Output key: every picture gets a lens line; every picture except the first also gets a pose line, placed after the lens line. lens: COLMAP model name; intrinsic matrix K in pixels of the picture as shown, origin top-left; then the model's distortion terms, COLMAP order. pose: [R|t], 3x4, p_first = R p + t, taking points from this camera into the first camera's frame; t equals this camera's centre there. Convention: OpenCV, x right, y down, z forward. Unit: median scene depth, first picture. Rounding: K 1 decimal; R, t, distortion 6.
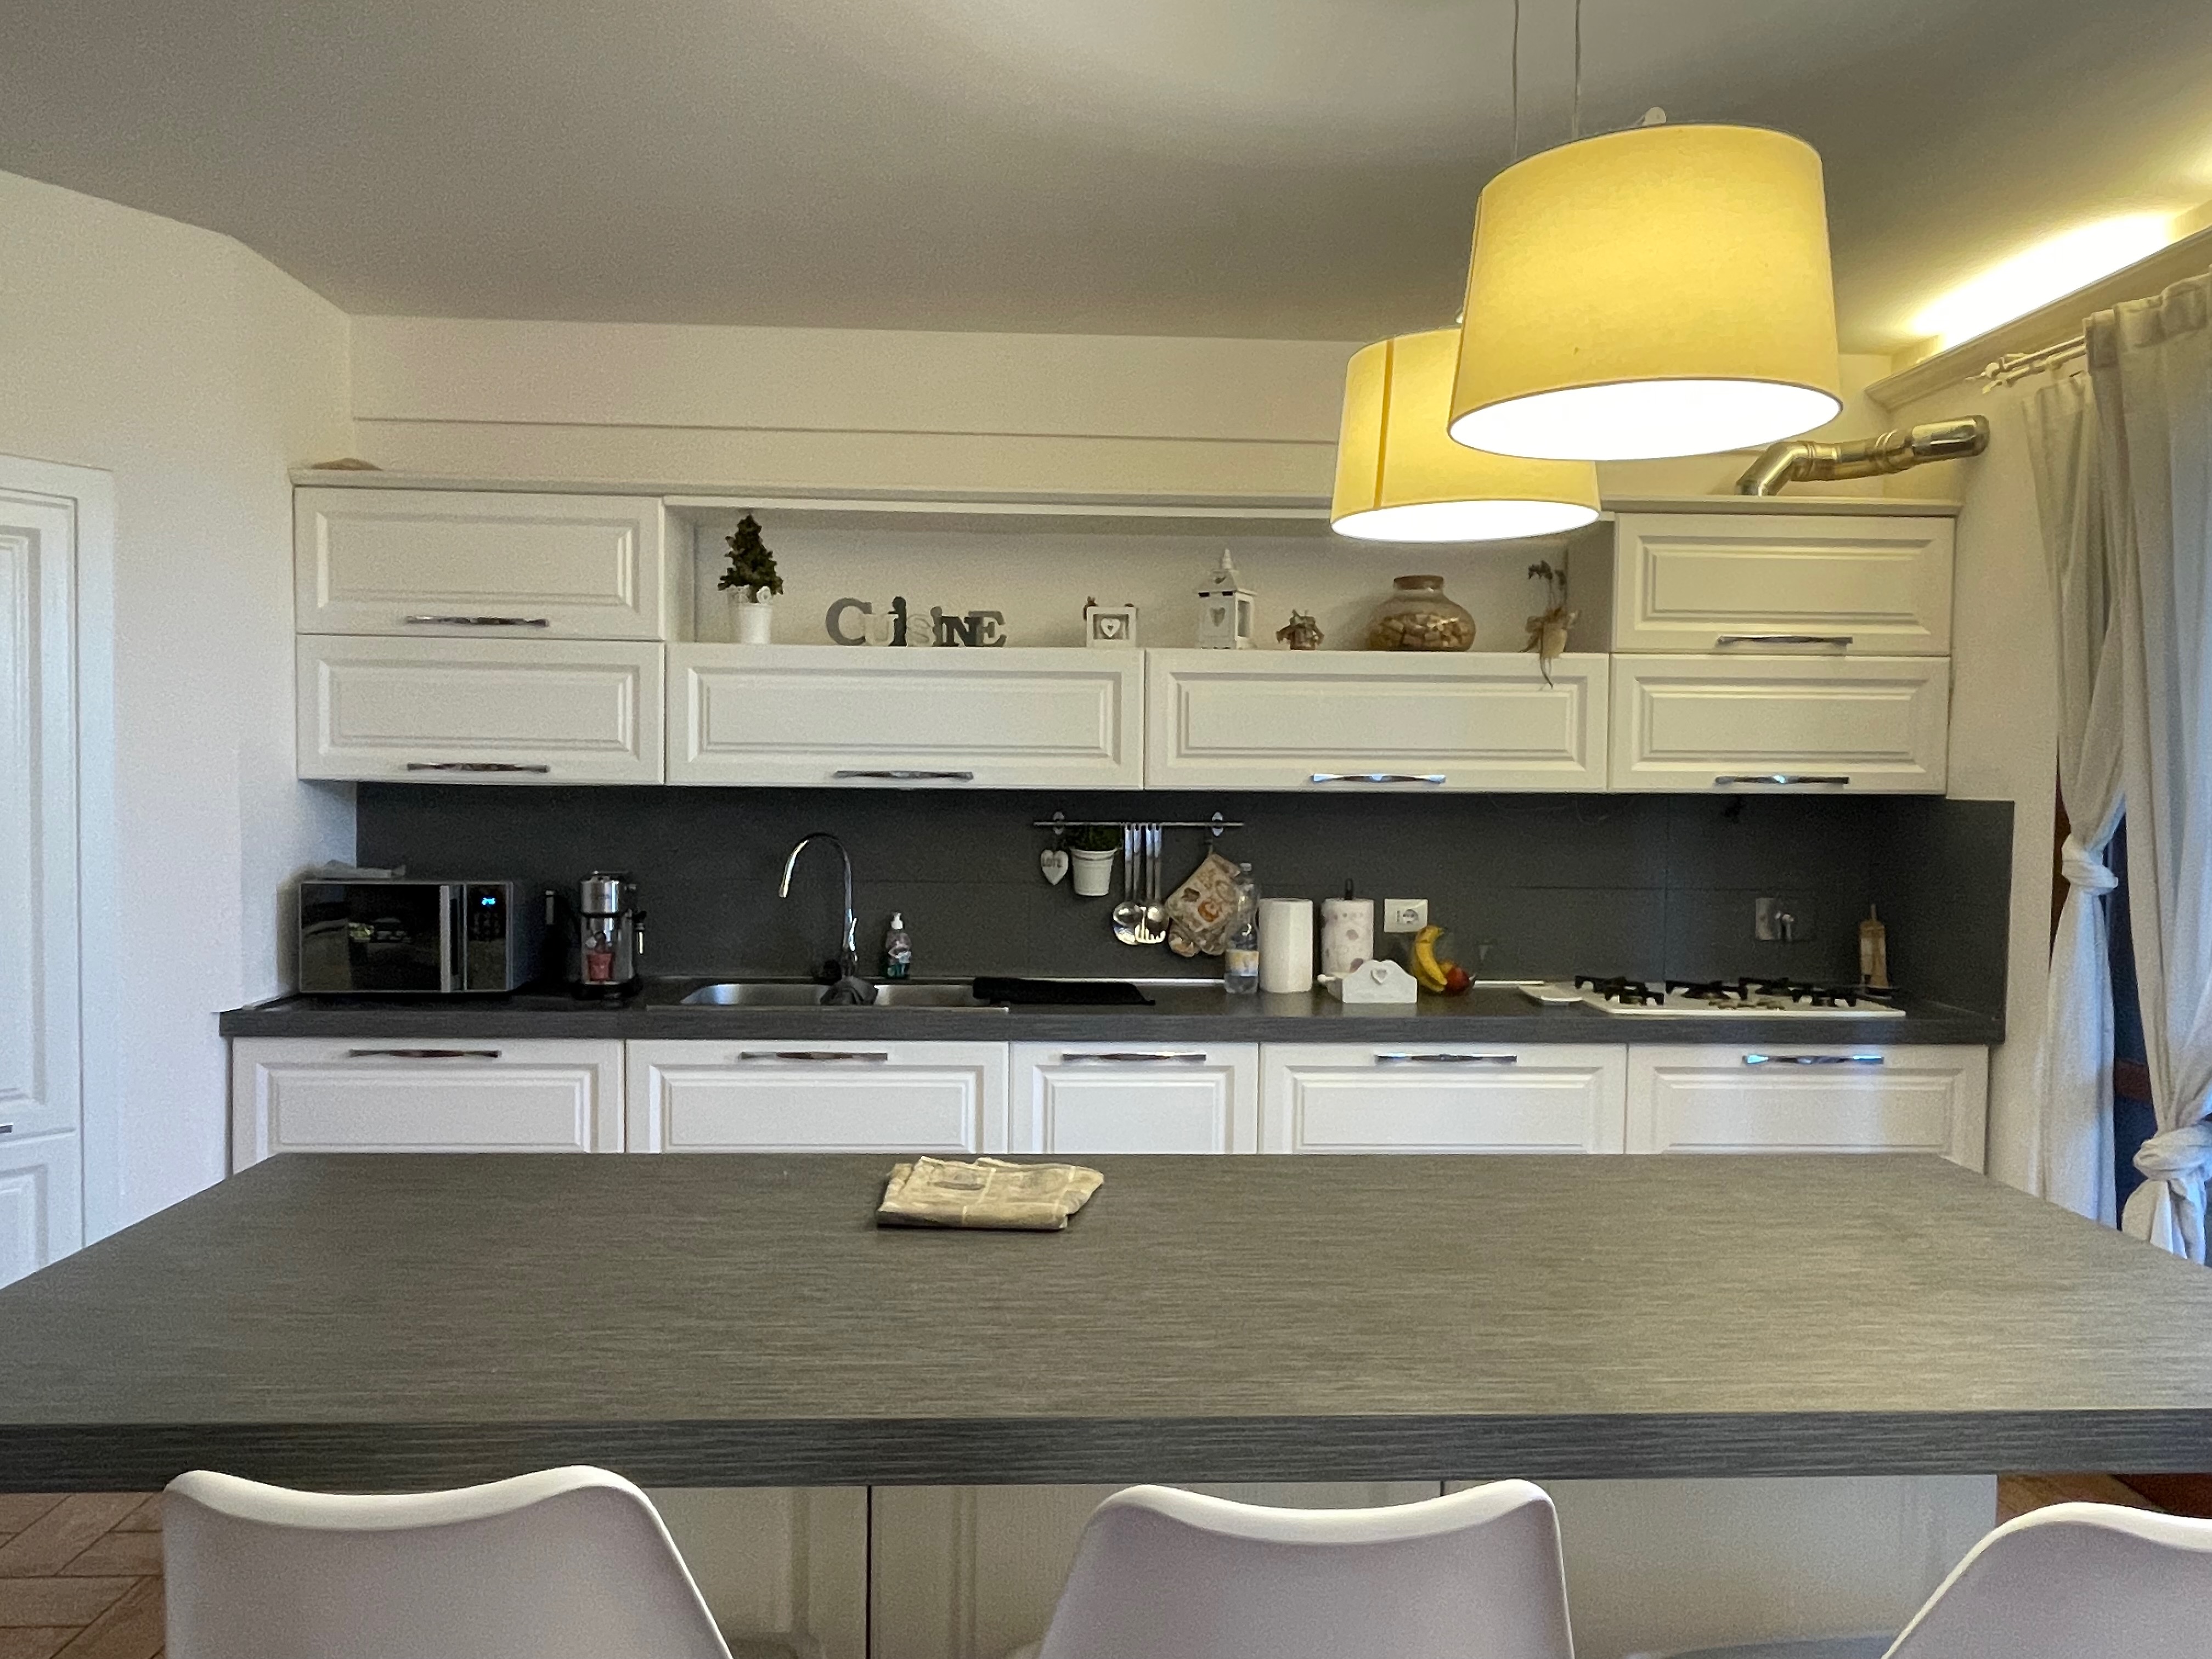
lens RADIAL K [[1487.9, 0, 1103.1], [0, 1487.9, 834.0], [0, 0, 1]] dist [-0.002649, -0.002850]
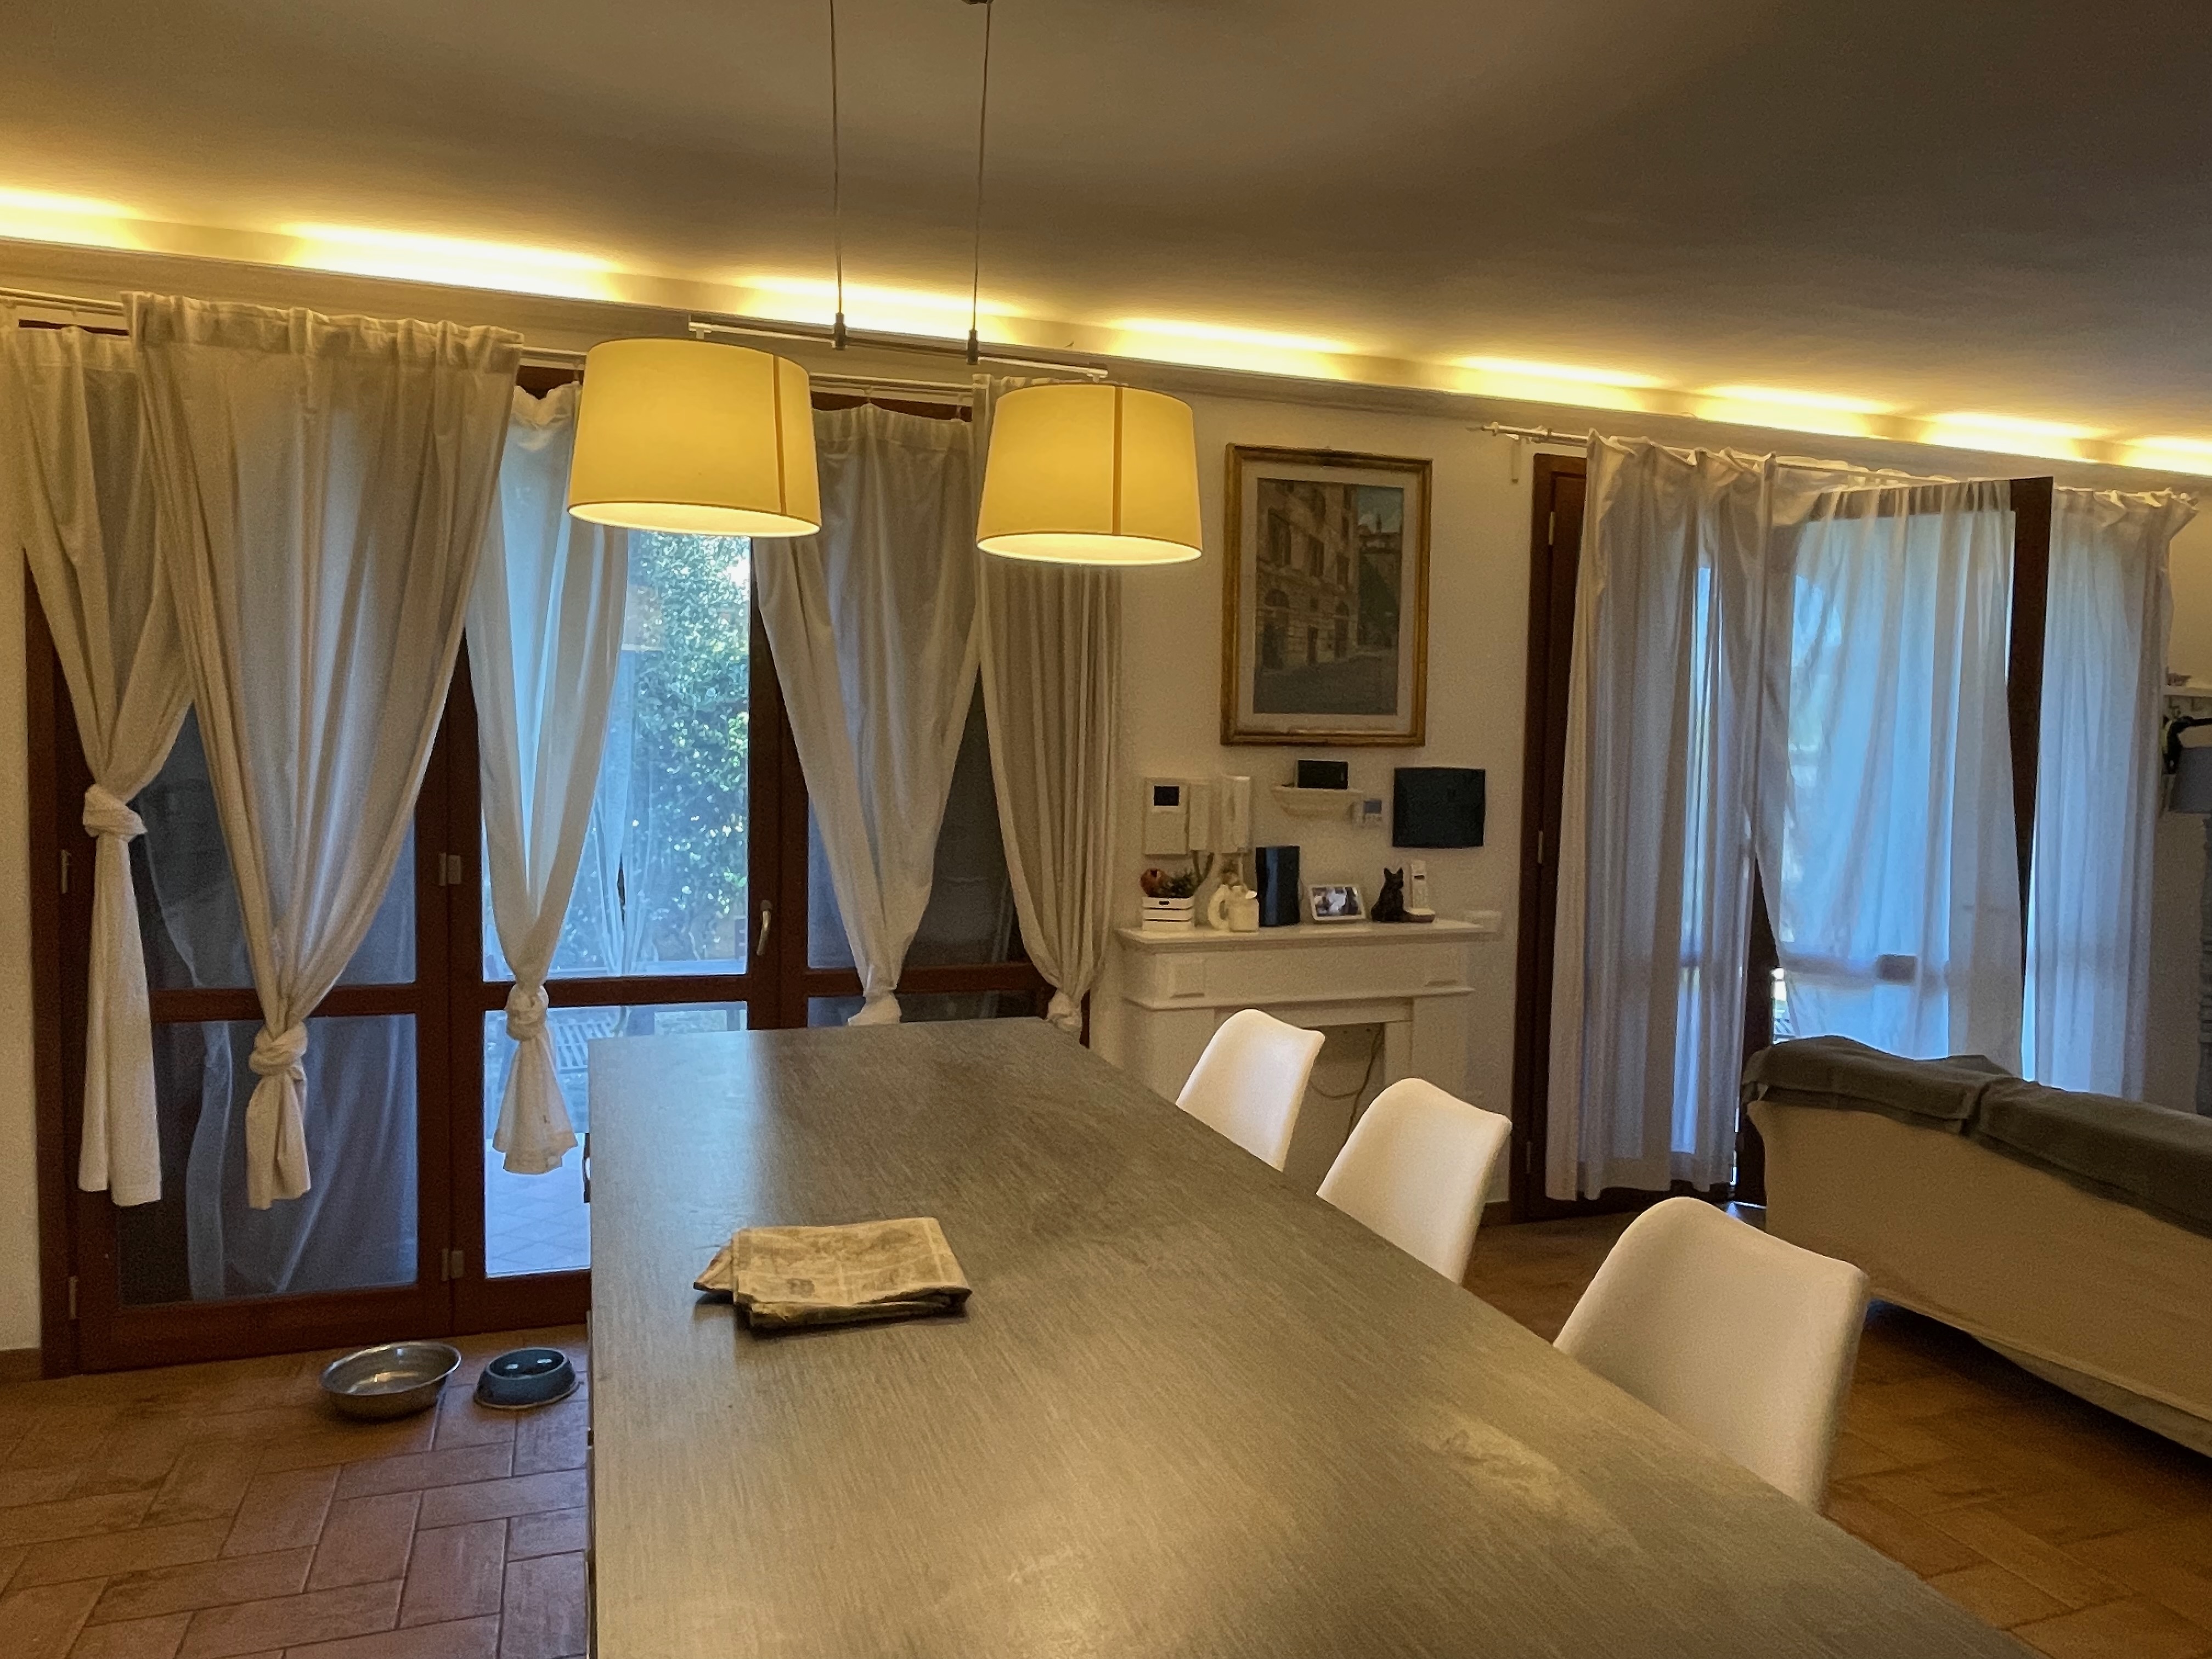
lens RADIAL K [[1487.9, 0, 1083.6], [0, 1487.9, 824.0], [0, 0, 1]] dist [-0.002649, -0.002850]
pose [[-0.273284, -0.071937, 0.959240, -0.458884], [0.014247, 0.996788, 0.078812, -0.038701], [-0.961828, 0.035205, -0.271381, 0.544277]]
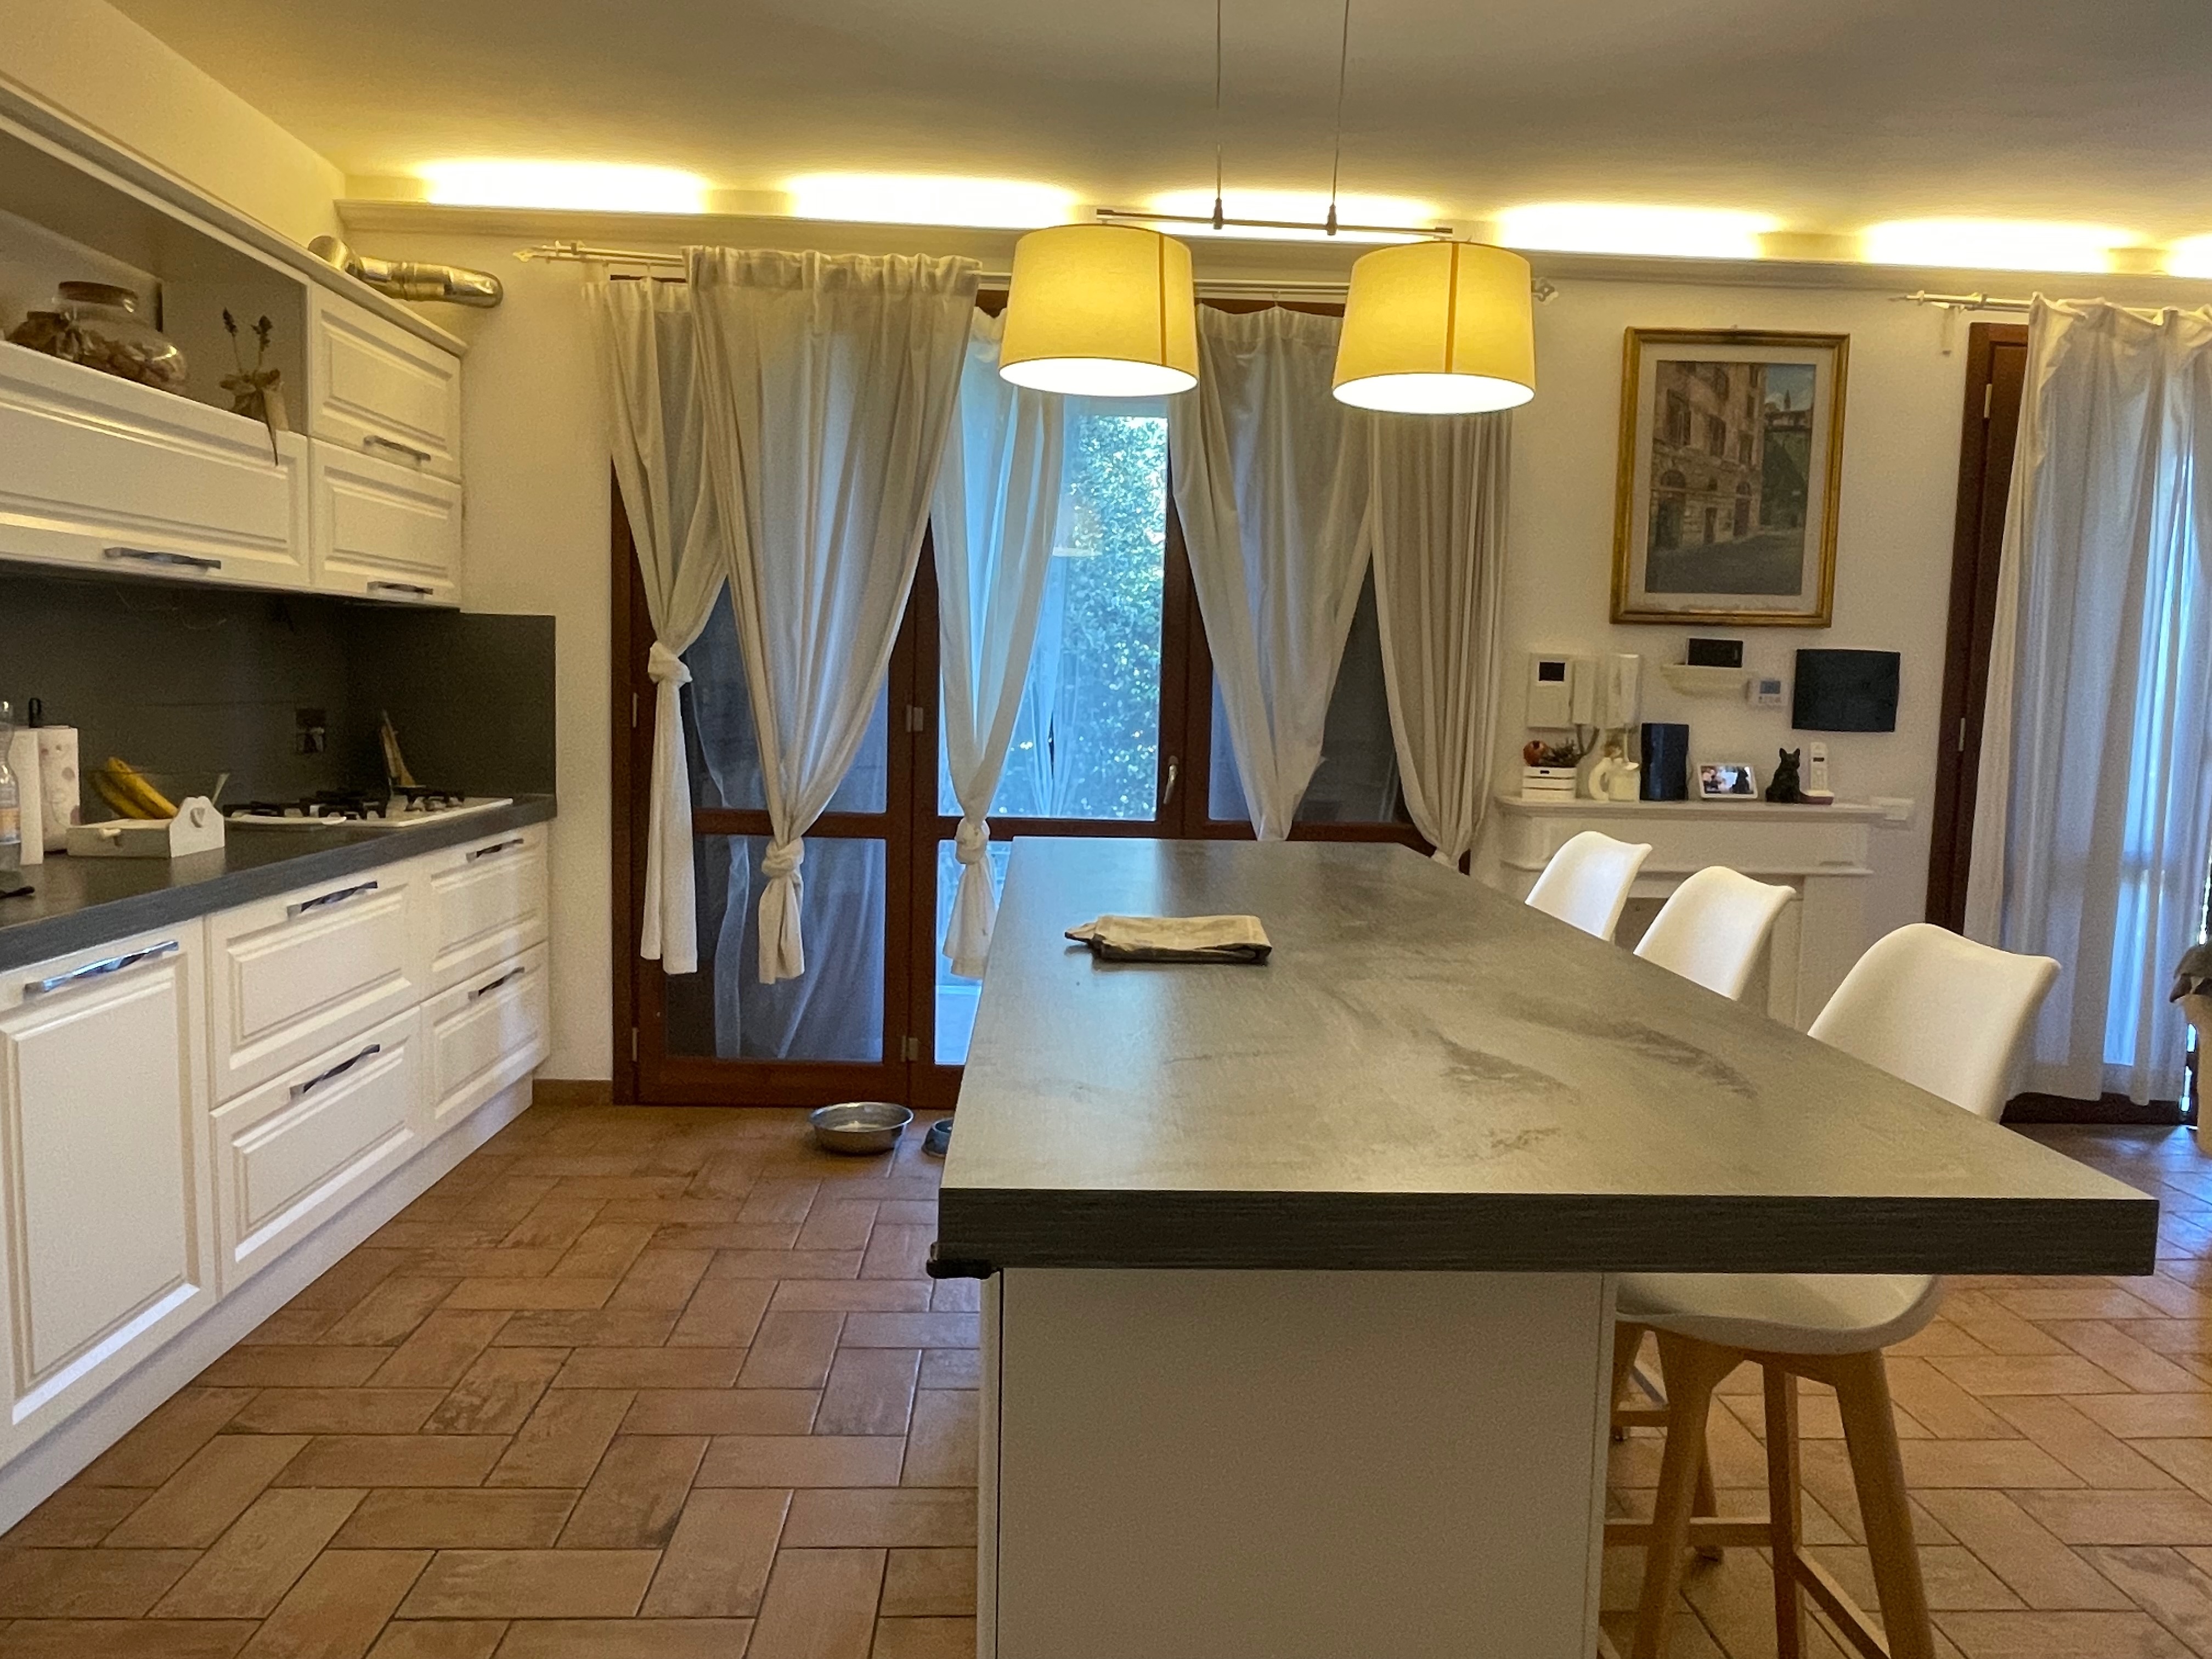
lens RADIAL K [[1487.9, 0, 1101.5], [0, 1487.9, 818.4], [0, 0, 1]] dist [-0.002649, -0.002850]
pose [[0.009892, -0.102816, 0.994651, -0.580967], [0.010559, 0.994655, 0.102711, 0.021734], [-0.999895, 0.009486, 0.010925, 0.521475]]
